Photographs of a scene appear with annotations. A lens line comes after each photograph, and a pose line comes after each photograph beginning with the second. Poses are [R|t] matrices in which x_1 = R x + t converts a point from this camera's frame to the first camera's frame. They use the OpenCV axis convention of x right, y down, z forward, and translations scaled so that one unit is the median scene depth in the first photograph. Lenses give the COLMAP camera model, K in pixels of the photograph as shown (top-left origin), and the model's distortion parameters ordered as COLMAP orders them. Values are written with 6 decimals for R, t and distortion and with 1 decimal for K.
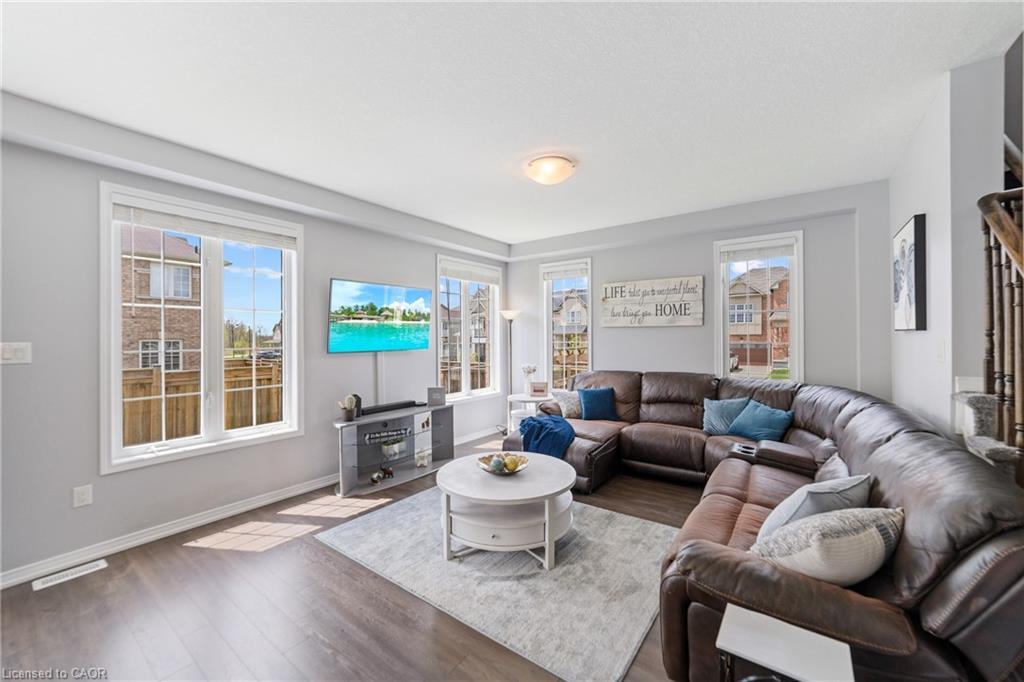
lens RADIAL K [[403.7, 0, 515.8], [0, 403.7, 337.5], [0, 0, 1]] dist [-0.002333, 0.001203]
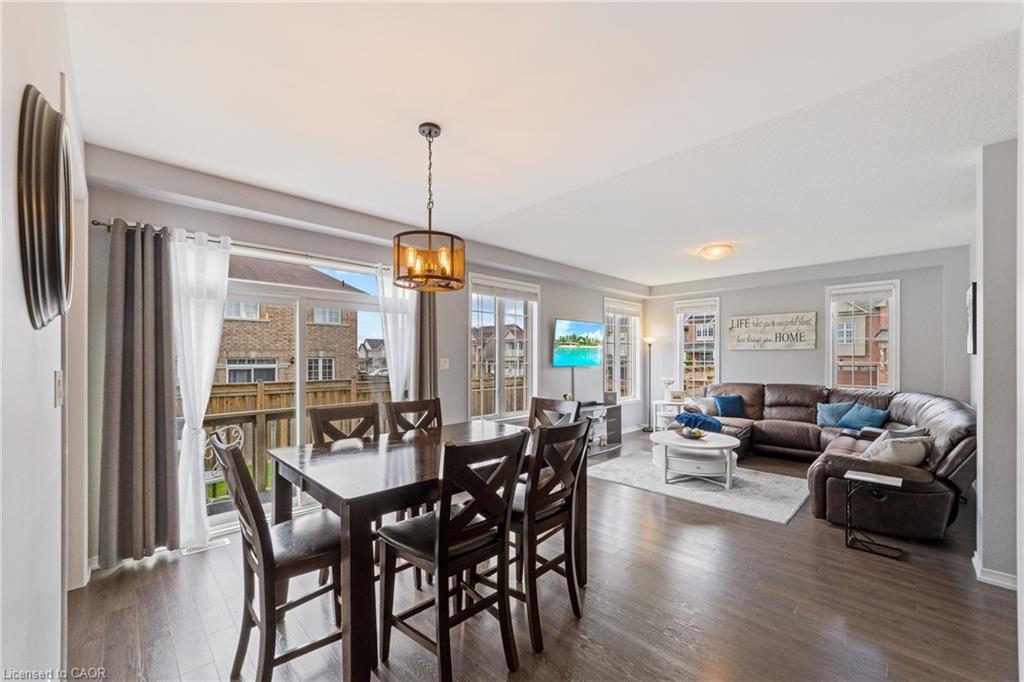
lens RADIAL K [[403.7, 0, 524.3], [0, 403.7, 359.5], [0, 0, 1]] dist [-0.002333, 0.001203]
pose [[0.988272, 0.005481, -0.152607, -0.312646], [-0.004696, 0.999974, 0.005503, 0.001467], [0.152633, -0.004722, 0.988272, -0.510688]]
